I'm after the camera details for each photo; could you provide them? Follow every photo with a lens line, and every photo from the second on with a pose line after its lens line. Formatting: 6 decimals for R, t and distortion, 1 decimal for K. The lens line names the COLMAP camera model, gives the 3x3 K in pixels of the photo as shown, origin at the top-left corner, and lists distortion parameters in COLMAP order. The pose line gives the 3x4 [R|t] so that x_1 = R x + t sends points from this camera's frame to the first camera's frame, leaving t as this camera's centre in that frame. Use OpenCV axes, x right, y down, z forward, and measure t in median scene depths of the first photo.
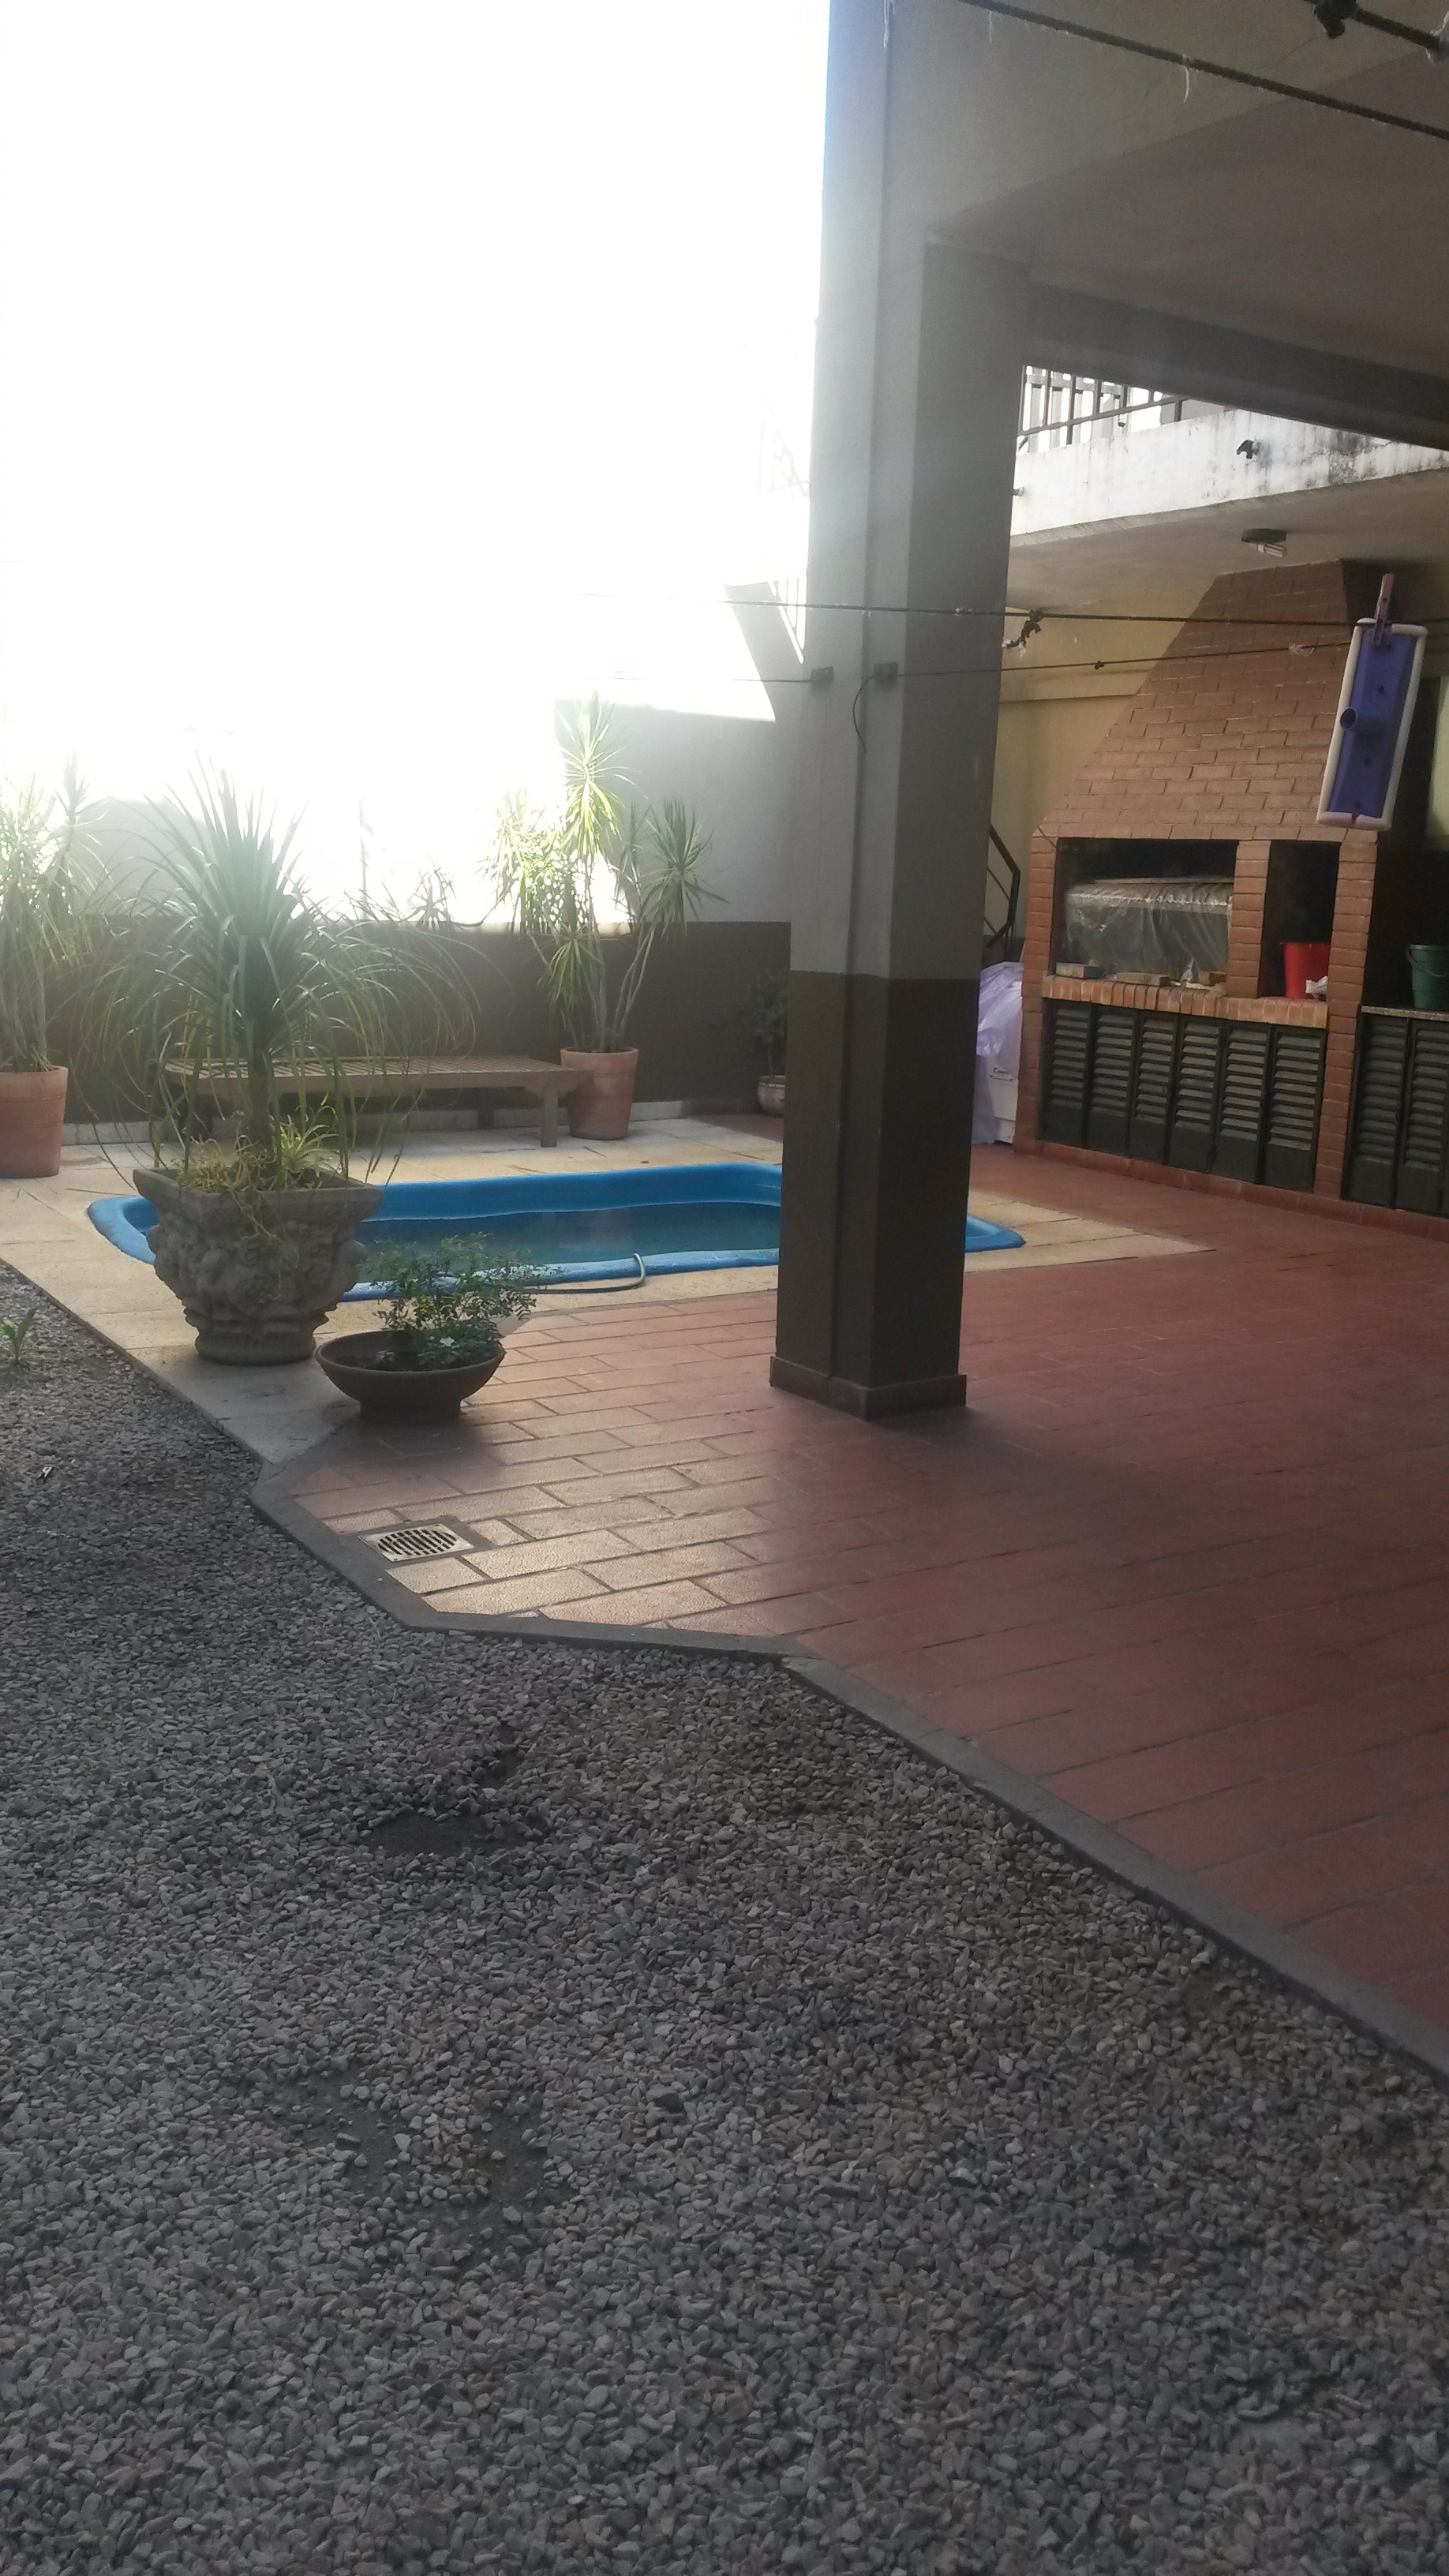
lens RADIAL K [[2133.3, 0, 732.7], [0, 2133.3, 1299.7], [0, 0, 1]] dist [0.094352, -0.000380]
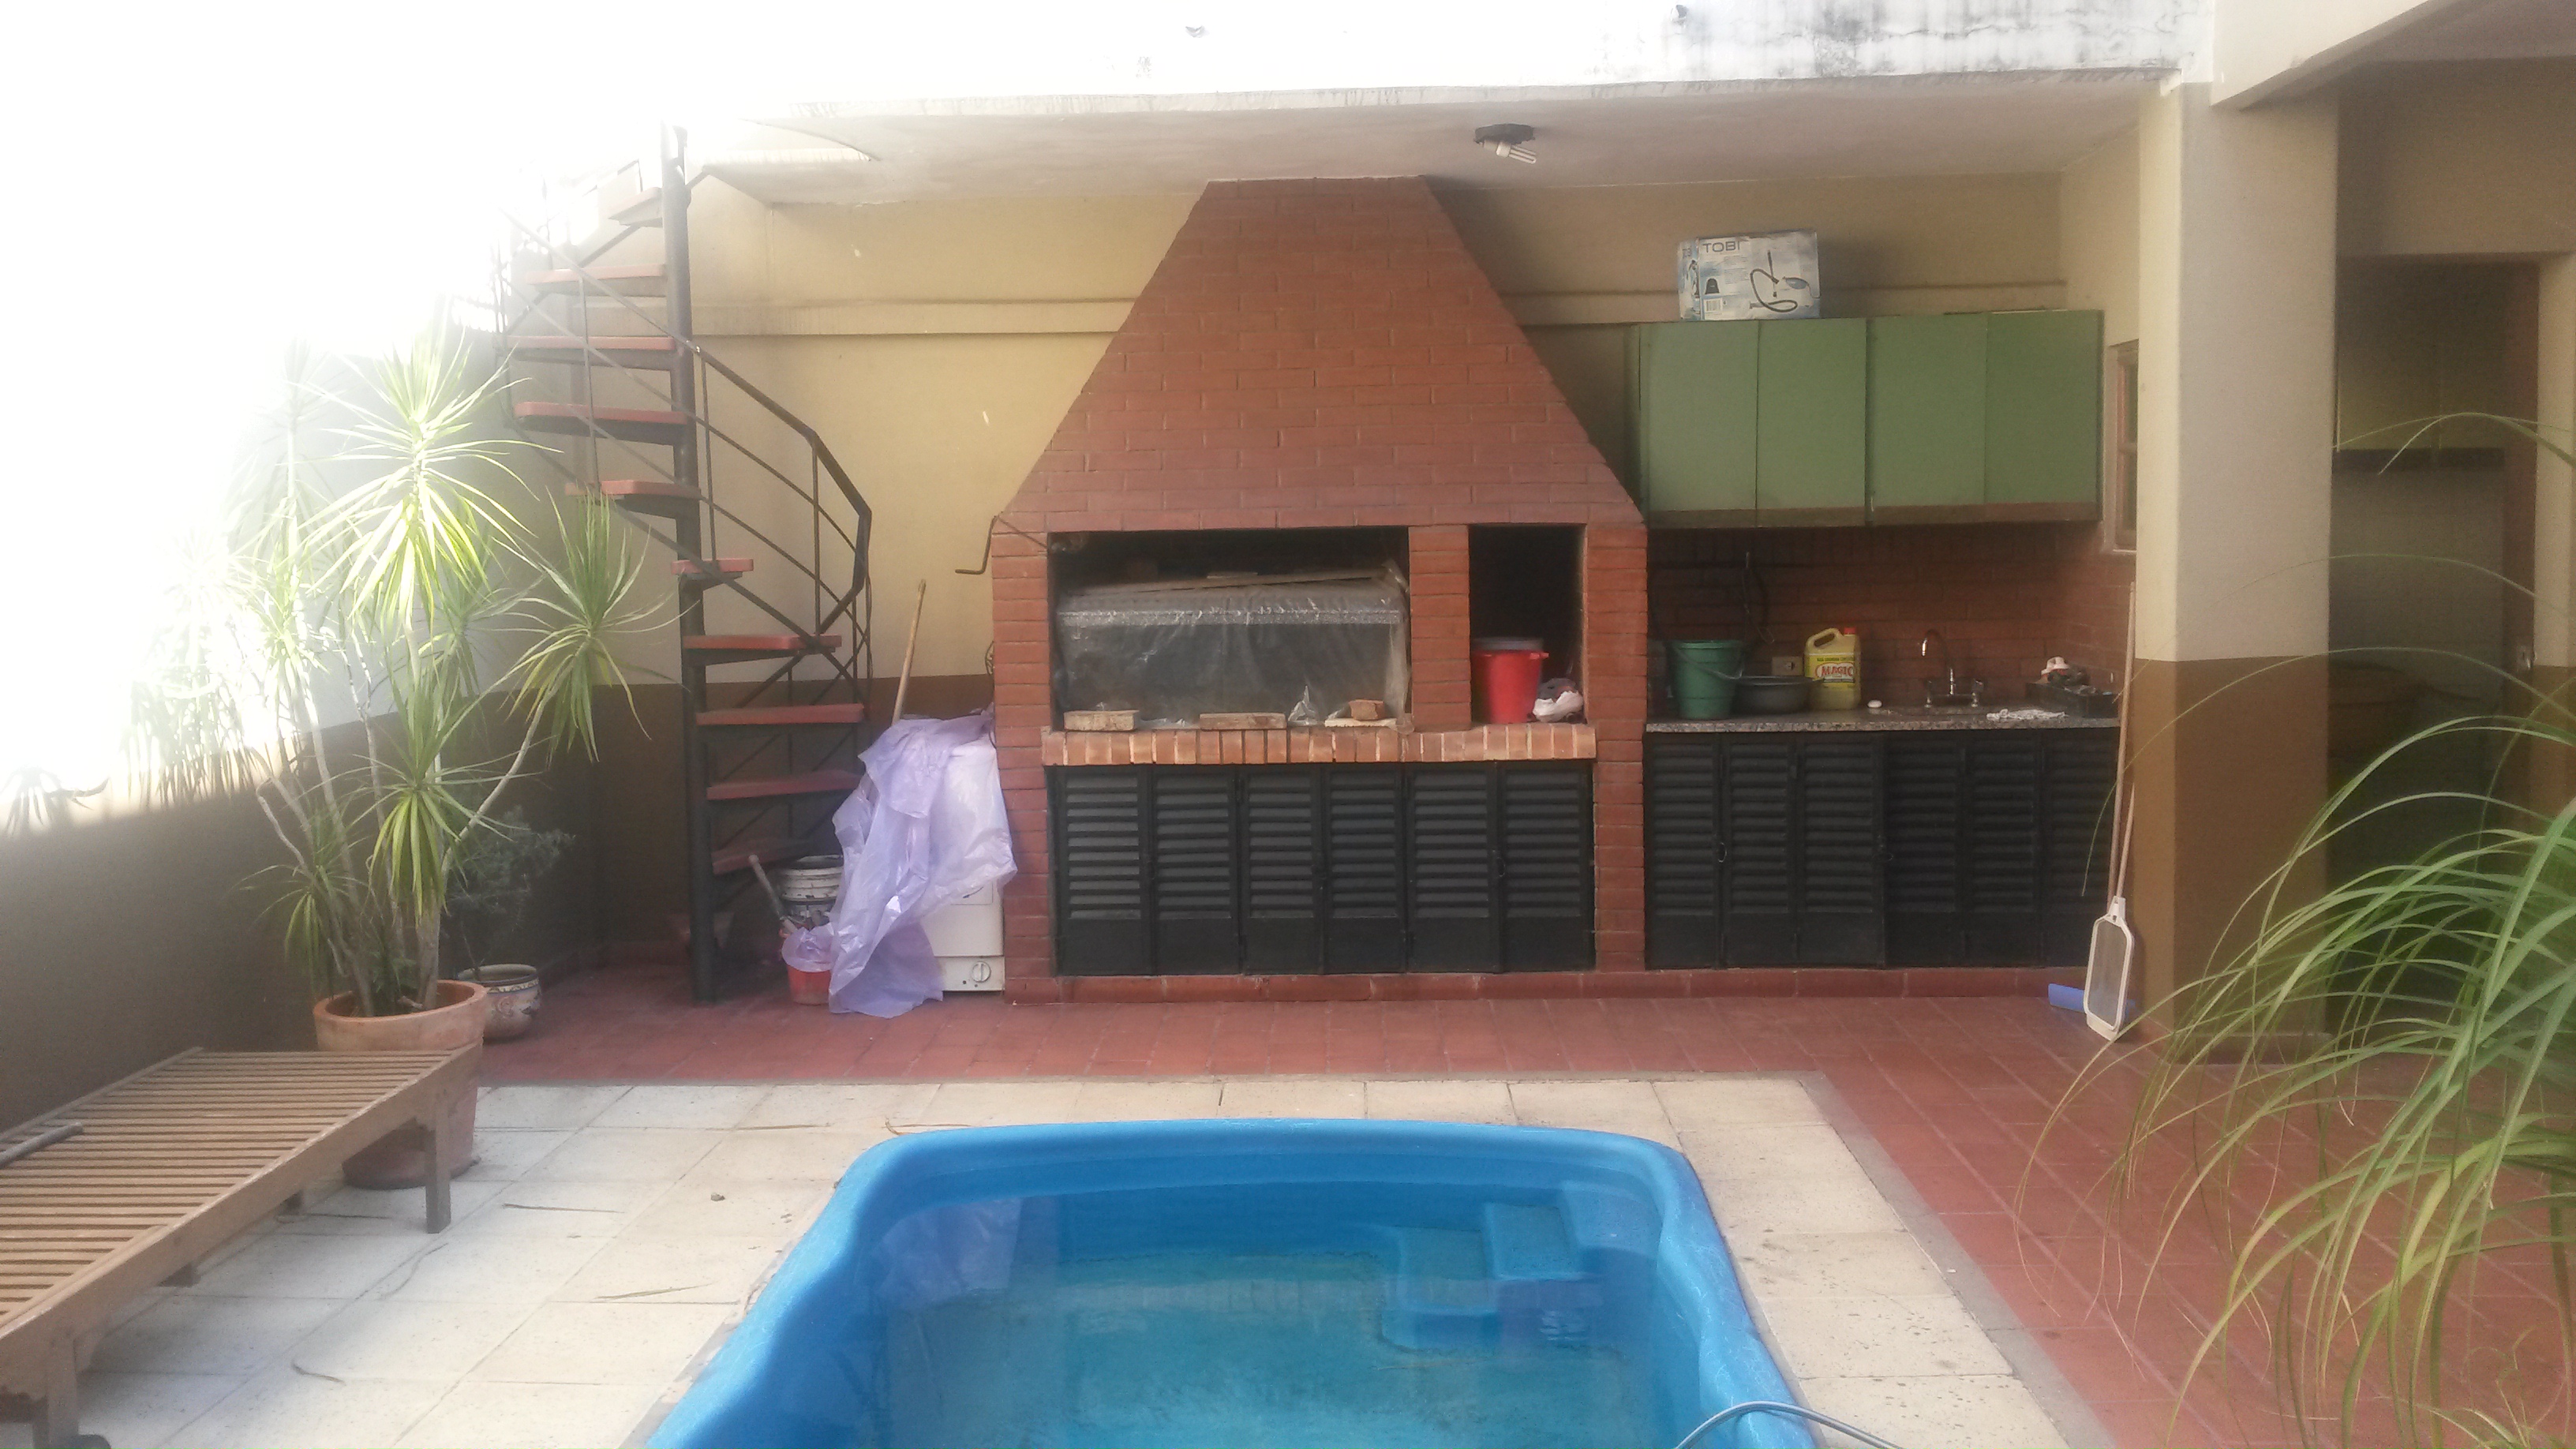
lens RADIAL K [[2133.3, 0, 1272.2], [0, 2133.3, 666.6], [0, 0, 1]] dist [0.094352, -0.000380]
pose [[0.556172, -0.097048, 0.825381, -0.400969], [0.207163, 0.977997, -0.024601, -0.155630], [-0.804833, 0.184671, 0.564040, 0.623566]]
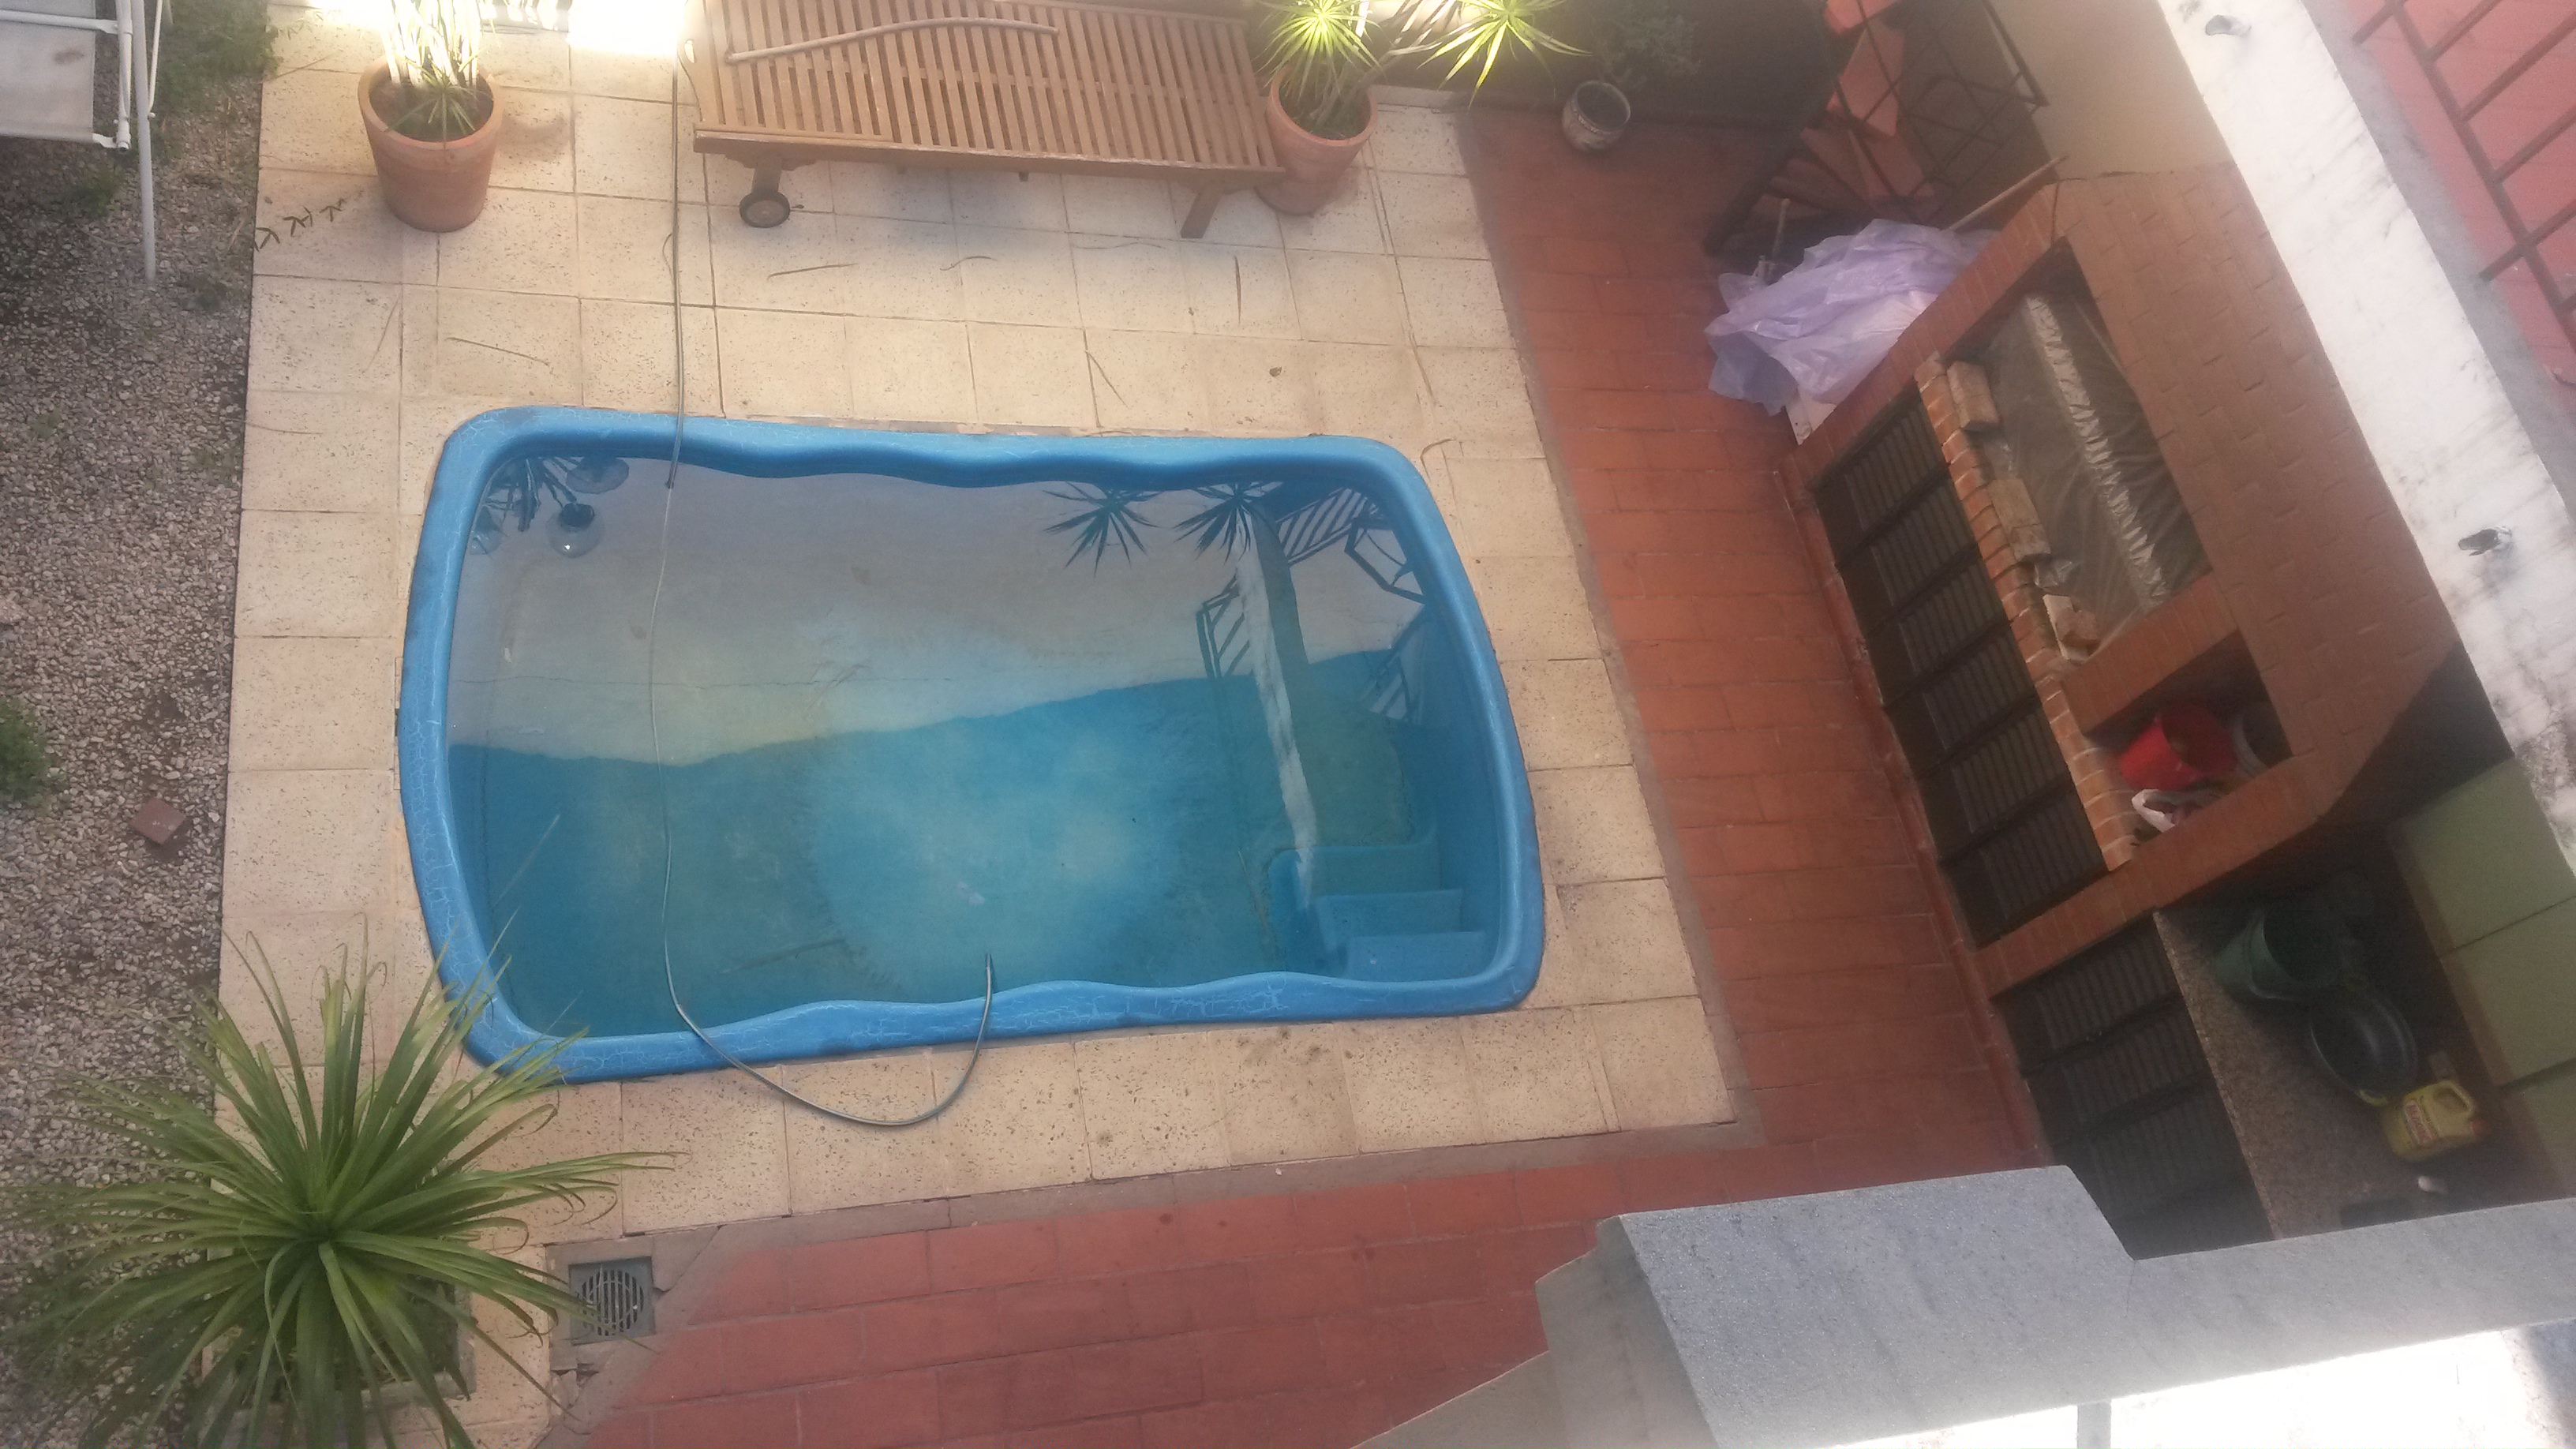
lens RADIAL K [[2133.3, 0, 1284.2], [0, 2133.3, 701.7], [0, 0, 1]] dist [0.094352, -0.000380]
pose [[0.900171, 0.431287, 0.060689, -0.035926], [-0.343155, 0.616507, 0.708635, -0.547016], [0.268210, -0.658718, 0.702961, 0.439356]]
